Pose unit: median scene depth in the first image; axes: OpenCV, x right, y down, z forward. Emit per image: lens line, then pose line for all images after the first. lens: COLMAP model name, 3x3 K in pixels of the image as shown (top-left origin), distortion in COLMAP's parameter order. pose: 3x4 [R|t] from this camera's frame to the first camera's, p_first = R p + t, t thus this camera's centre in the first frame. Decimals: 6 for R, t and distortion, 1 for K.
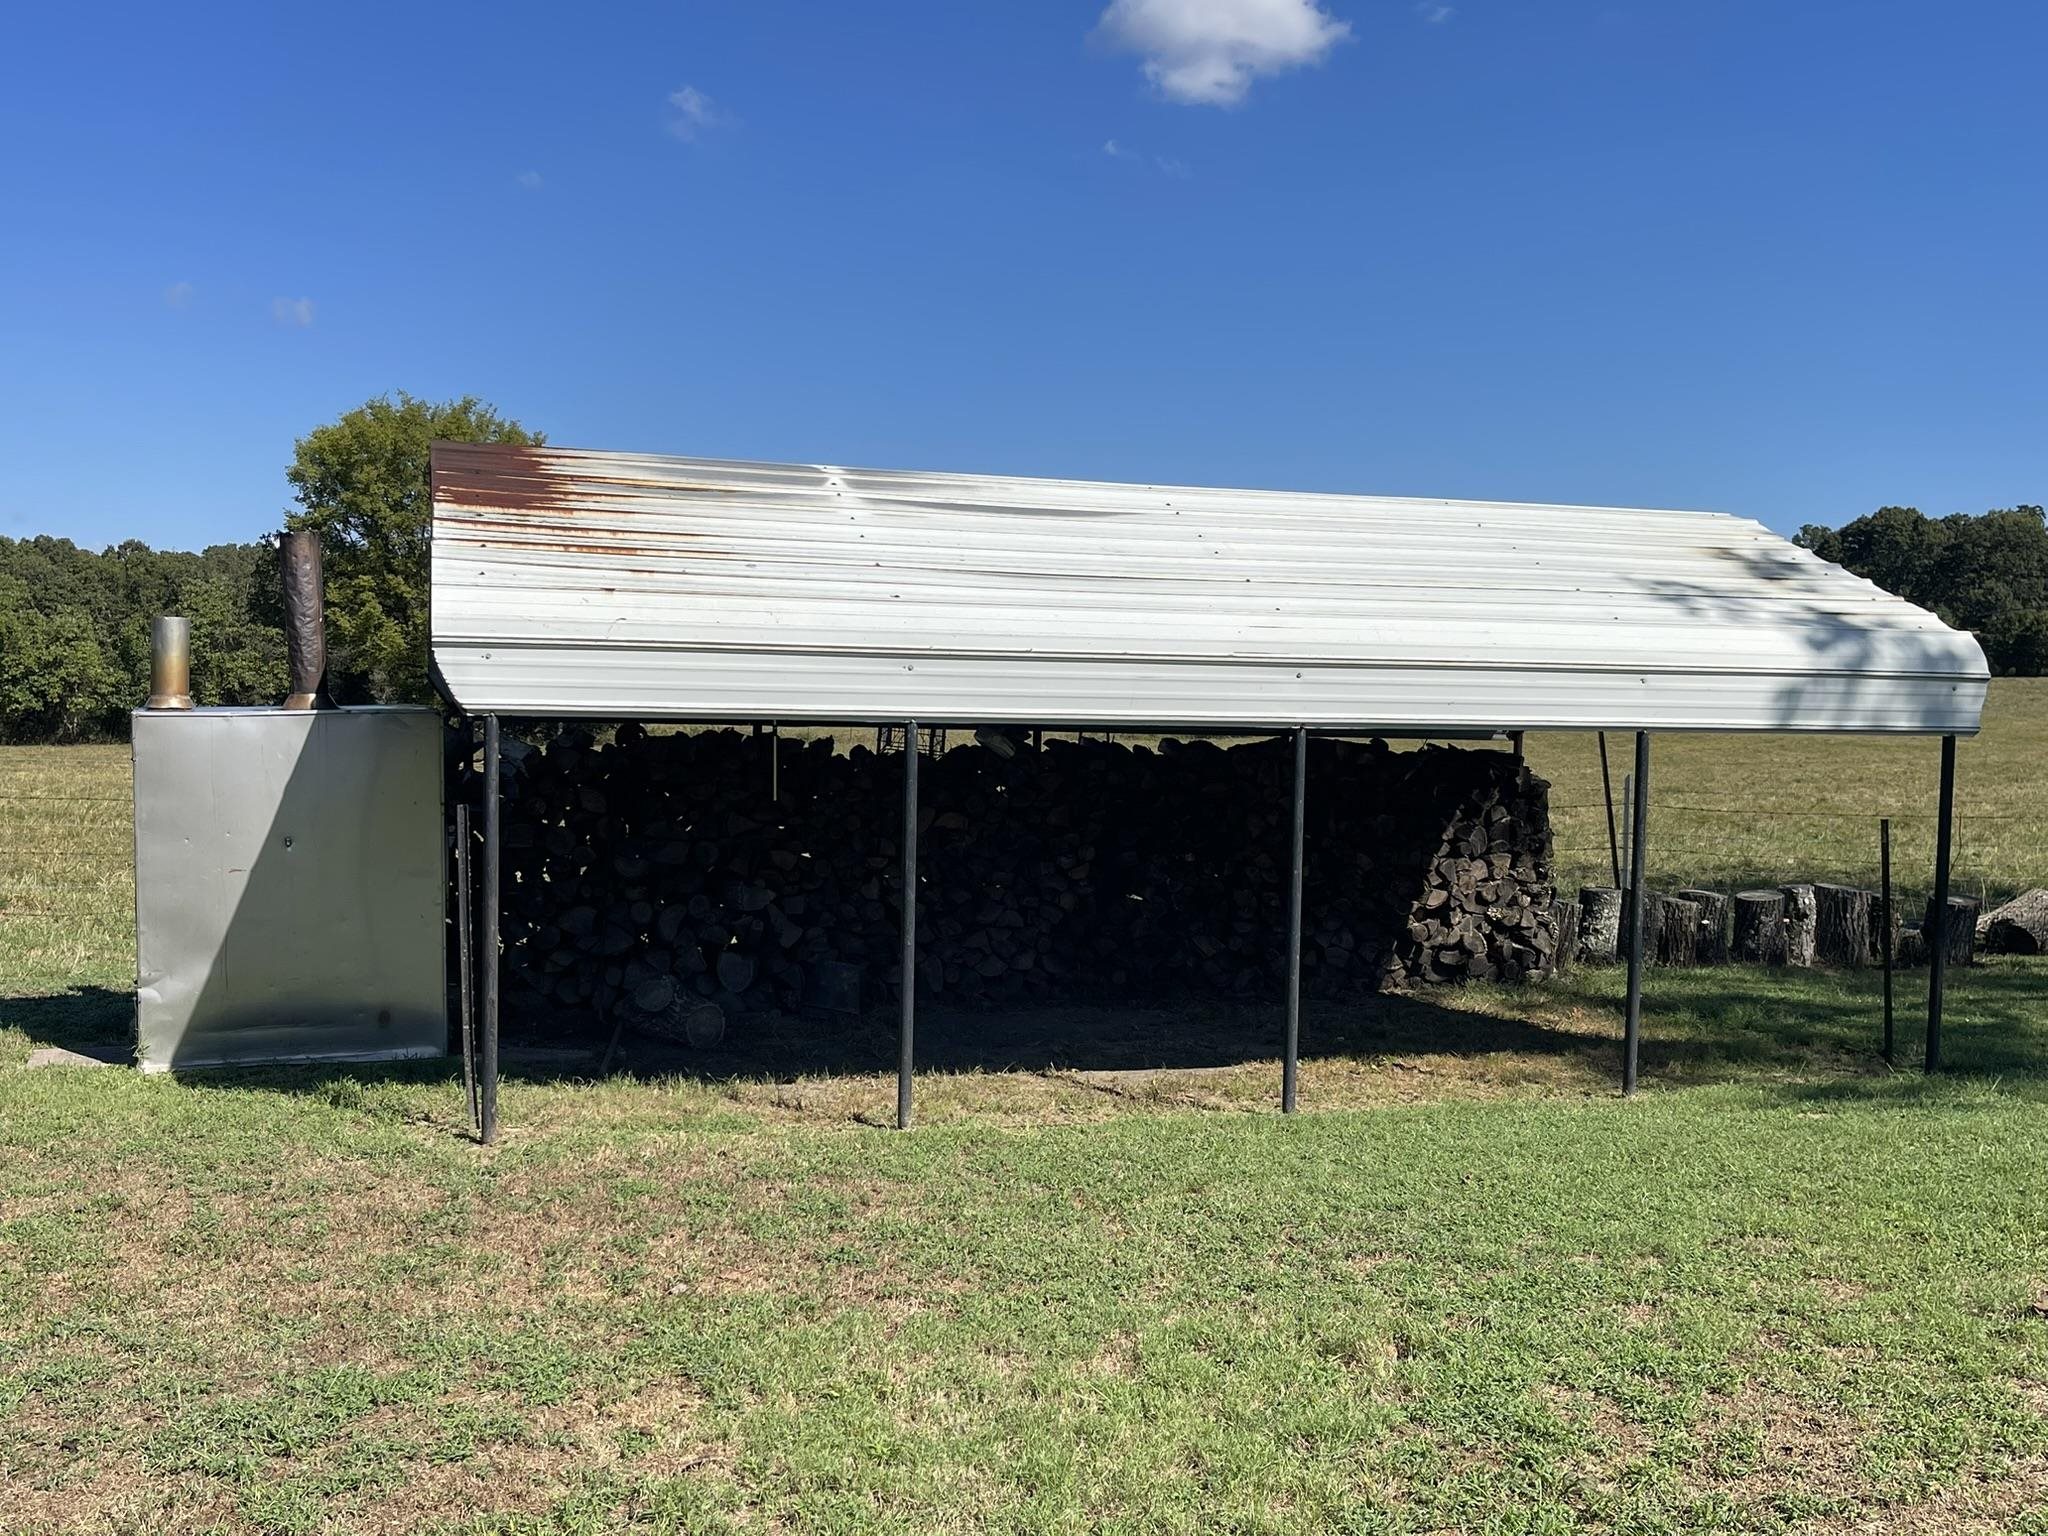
lens RADIAL K [[1976.2, 0, 1024.0], [0, 1976.2, 768.0], [0, 0, 1]] dist [0.009599, 0.007441]
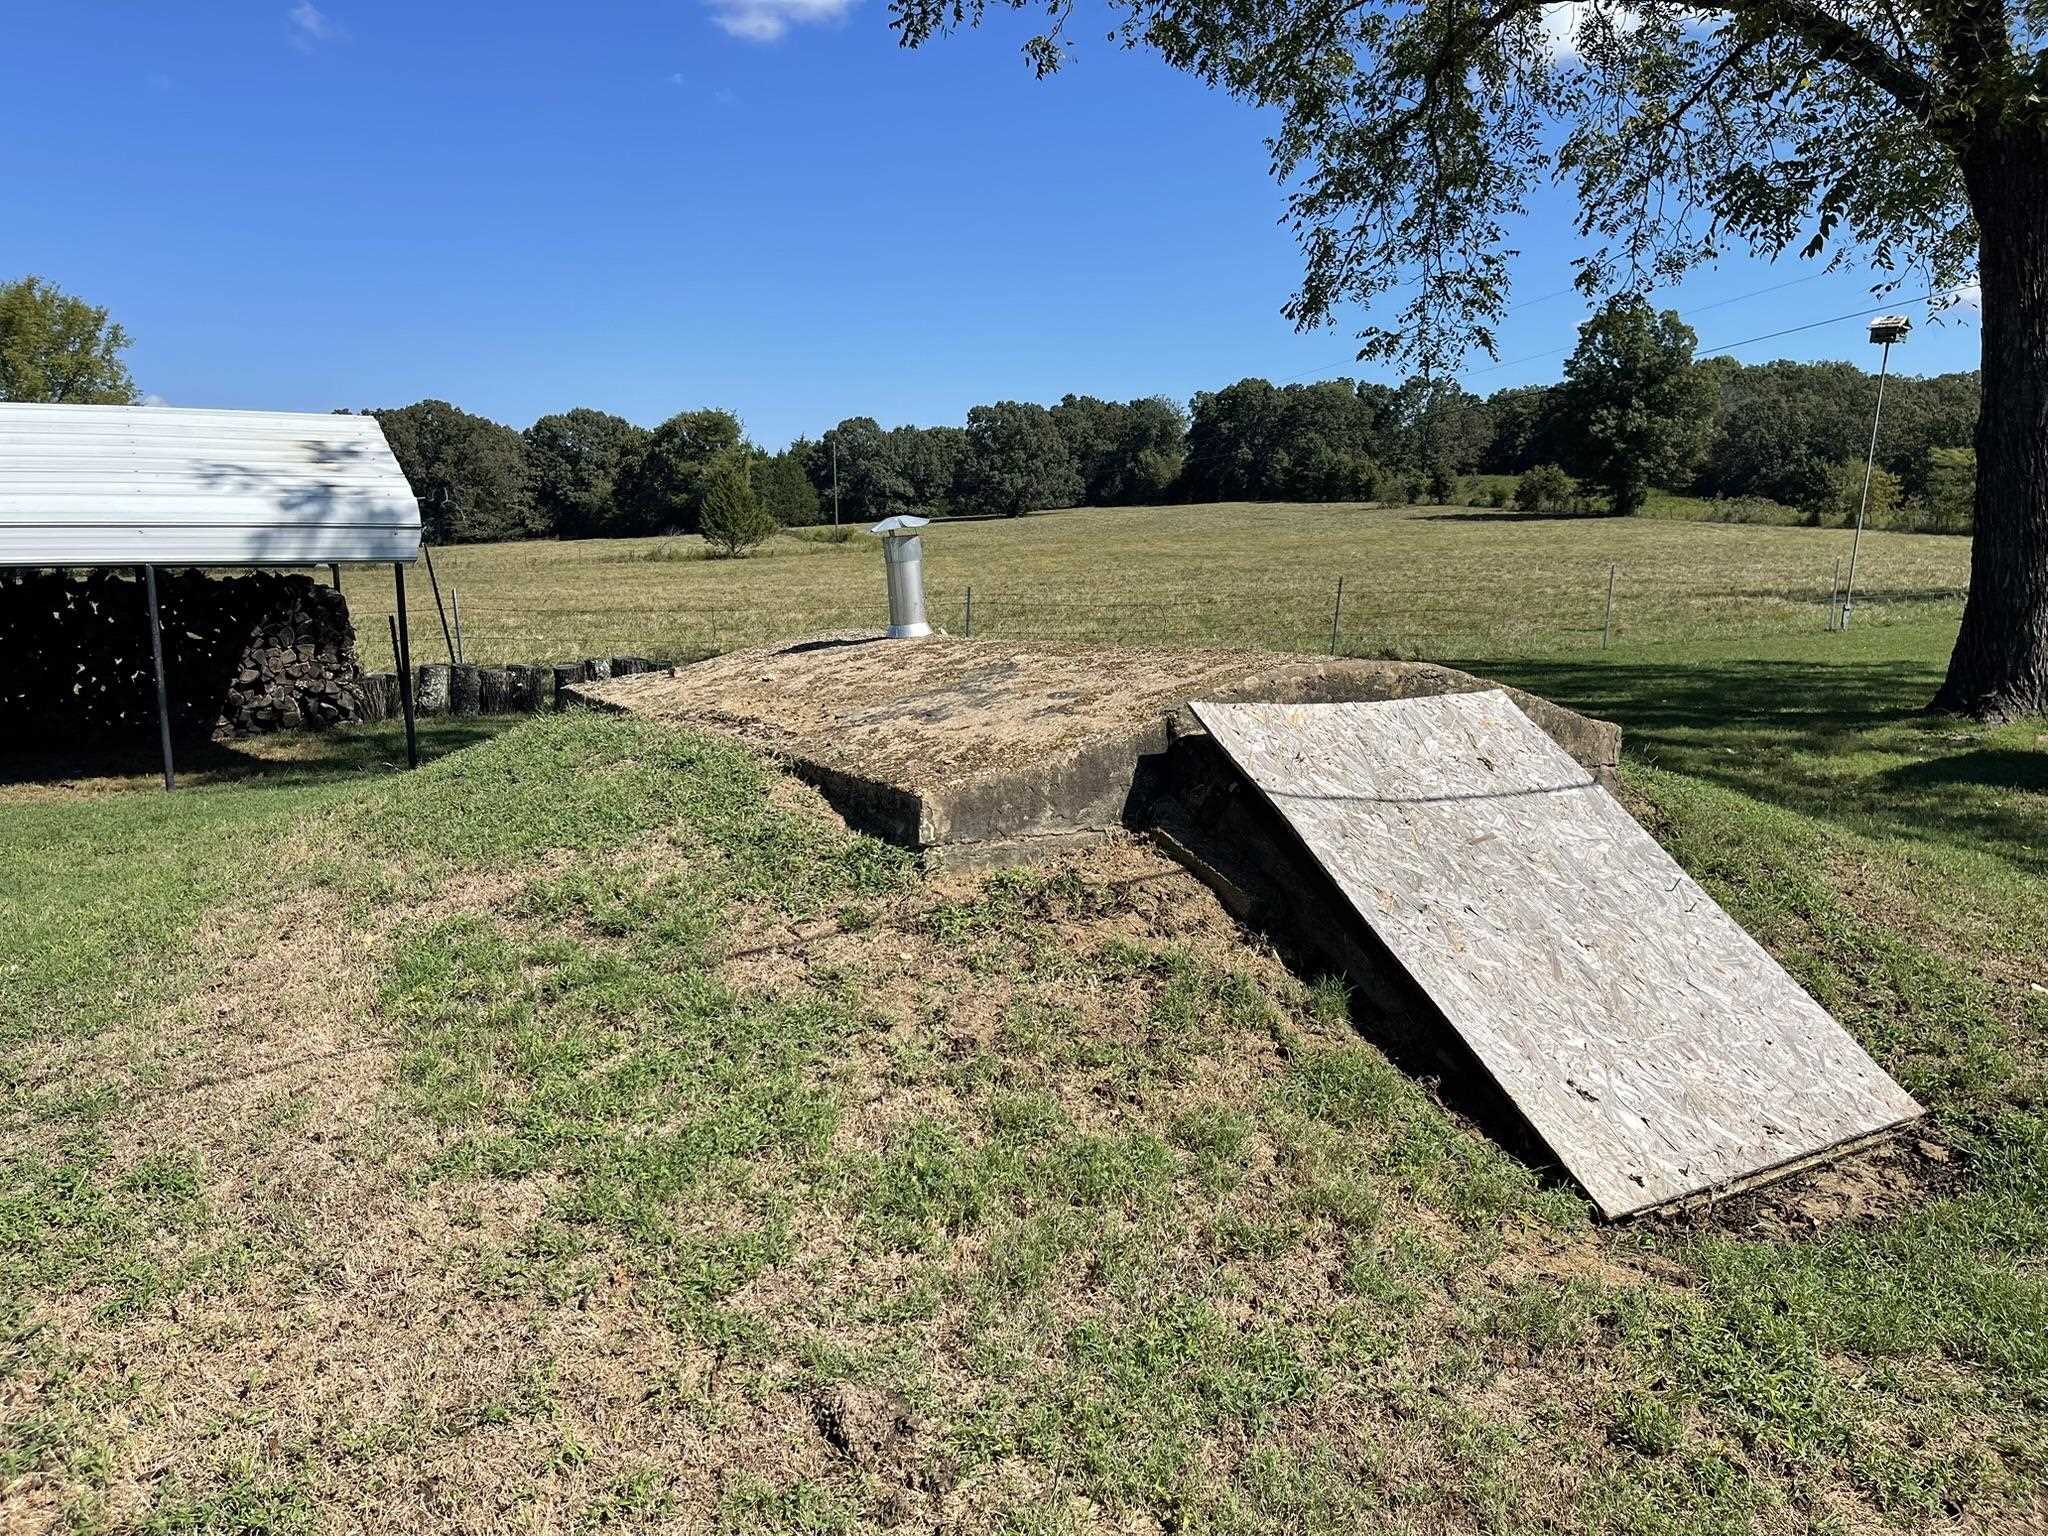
lens RADIAL K [[1507.5, 0, 1024.0], [0, 1507.5, 768.0], [0, 0, 1]] dist [0.046620, 0.000843]
pose [[0.981135, -0.049503, 0.186879, 0.559539], [0.026062, 0.991705, 0.125868, 0.004968], [-0.191560, -0.118623, 0.974286, -0.241769]]
